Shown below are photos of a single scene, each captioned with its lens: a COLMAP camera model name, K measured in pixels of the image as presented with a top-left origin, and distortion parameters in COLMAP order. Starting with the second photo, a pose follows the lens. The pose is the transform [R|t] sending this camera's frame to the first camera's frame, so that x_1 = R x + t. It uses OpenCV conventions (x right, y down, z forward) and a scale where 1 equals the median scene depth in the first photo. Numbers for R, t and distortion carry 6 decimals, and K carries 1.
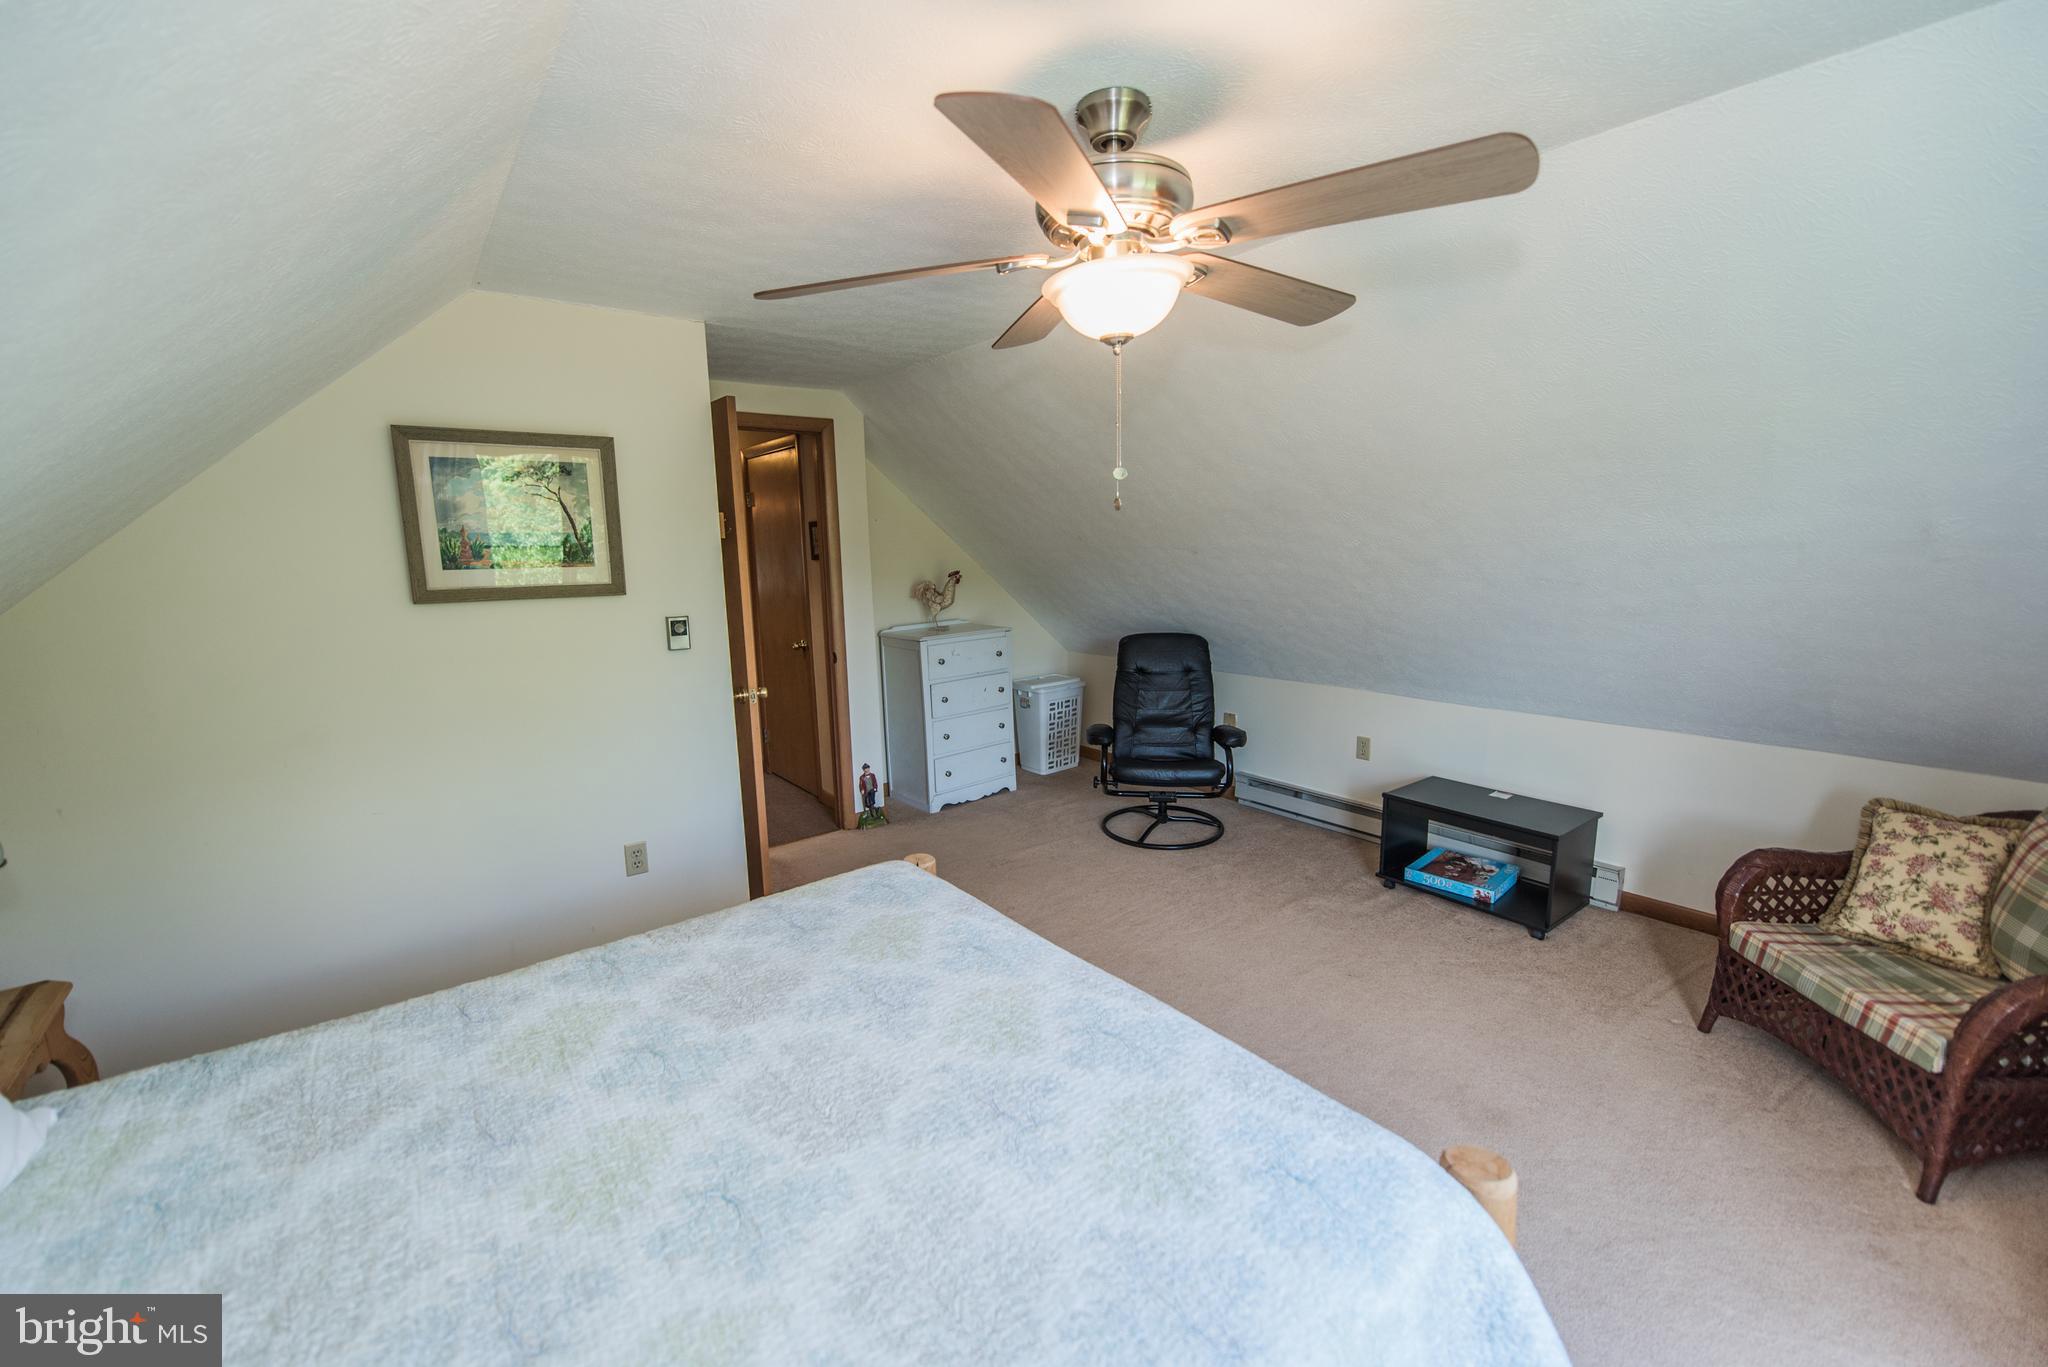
lens RADIAL K [[815.6, 0, 1016.9], [0, 815.6, 685.3], [0, 0, 1]] dist [-0.013711, -0.003652]
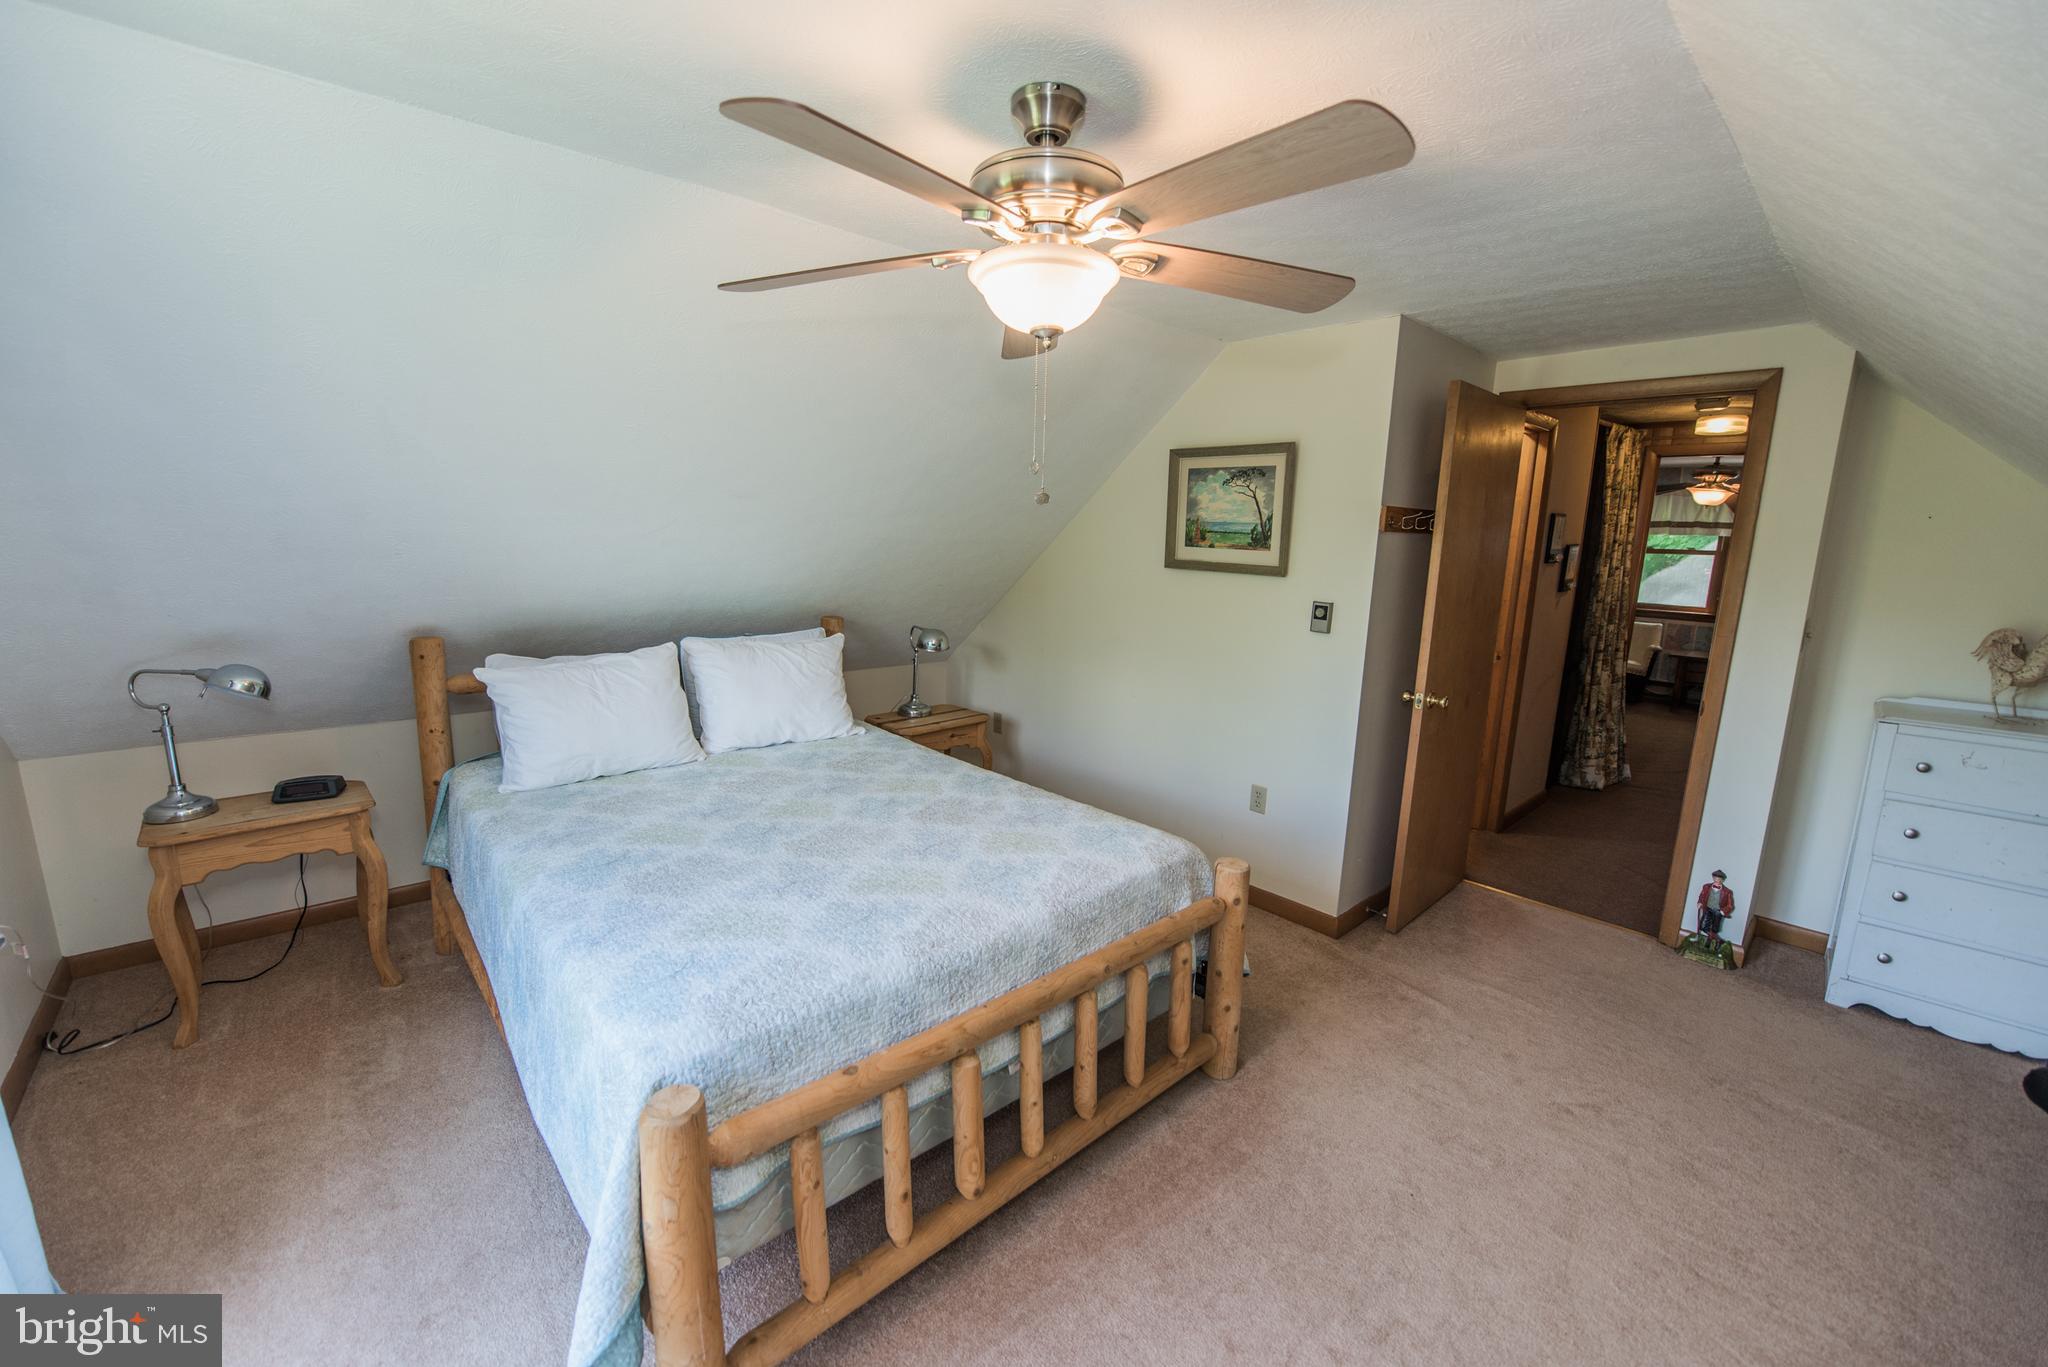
lens RADIAL K [[815.6, 0, 1016.9], [0, 815.6, 685.3], [0, 0, 1]] dist [-0.013711, -0.003652]
pose [[0.062934, 0.207786, -0.976148, 0.769908], [-0.197619, 0.961315, 0.191888, -0.126409], [0.978257, 0.180829, 0.101562, 0.613156]]
